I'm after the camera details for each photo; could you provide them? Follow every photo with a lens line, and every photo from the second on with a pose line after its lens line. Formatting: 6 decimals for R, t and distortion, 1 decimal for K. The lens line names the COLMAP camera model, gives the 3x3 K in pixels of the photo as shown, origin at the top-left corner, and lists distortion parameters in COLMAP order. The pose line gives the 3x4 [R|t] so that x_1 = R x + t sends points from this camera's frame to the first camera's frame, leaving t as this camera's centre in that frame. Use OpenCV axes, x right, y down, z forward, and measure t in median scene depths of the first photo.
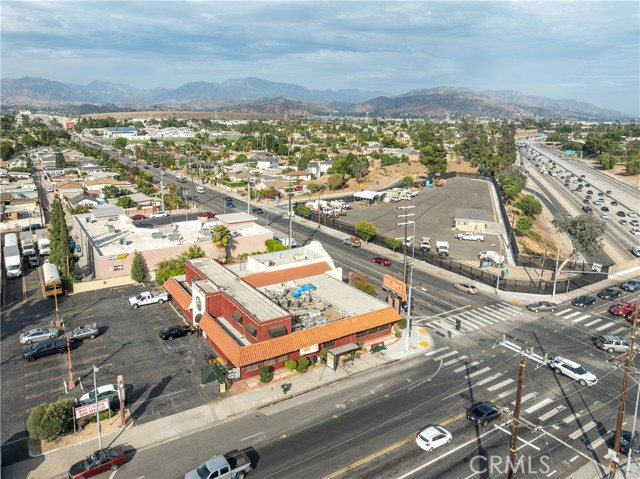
lens RADIAL K [[466.0, 0, 277.2], [0, 466.0, 201.5], [0, 0, 1]] dist [-0.020056, -0.000464]
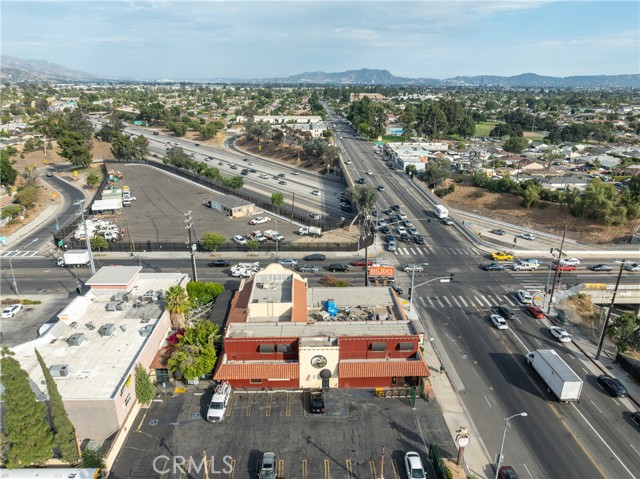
lens RADIAL K [[449.6, 0, 320.0], [0, 449.6, 239.5], [0, 0, 1]] dist [-0.019553, 0.002029]
pose [[0.461458, -0.299396, 0.835116, -0.684474], [0.156096, 0.954049, 0.255782, -0.205786], [-0.873322, 0.012326, 0.486988, 0.424584]]
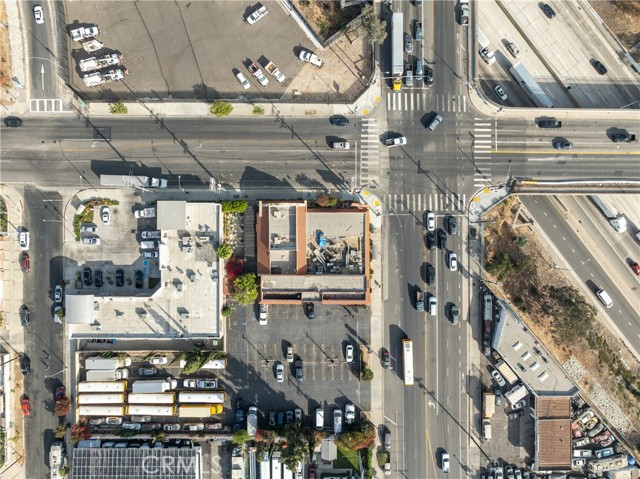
lens RADIAL K [[447.4, 0, 320.0], [0, 447.4, 239.5], [0, 0, 1]] dist [-0.018472, 0.000383]
pose [[0.491450, -0.870904, 0.001523, 0.045340], [0.148972, 0.085787, 0.985113, -1.224144], [-0.858070, -0.483907, 0.171900, 0.615722]]
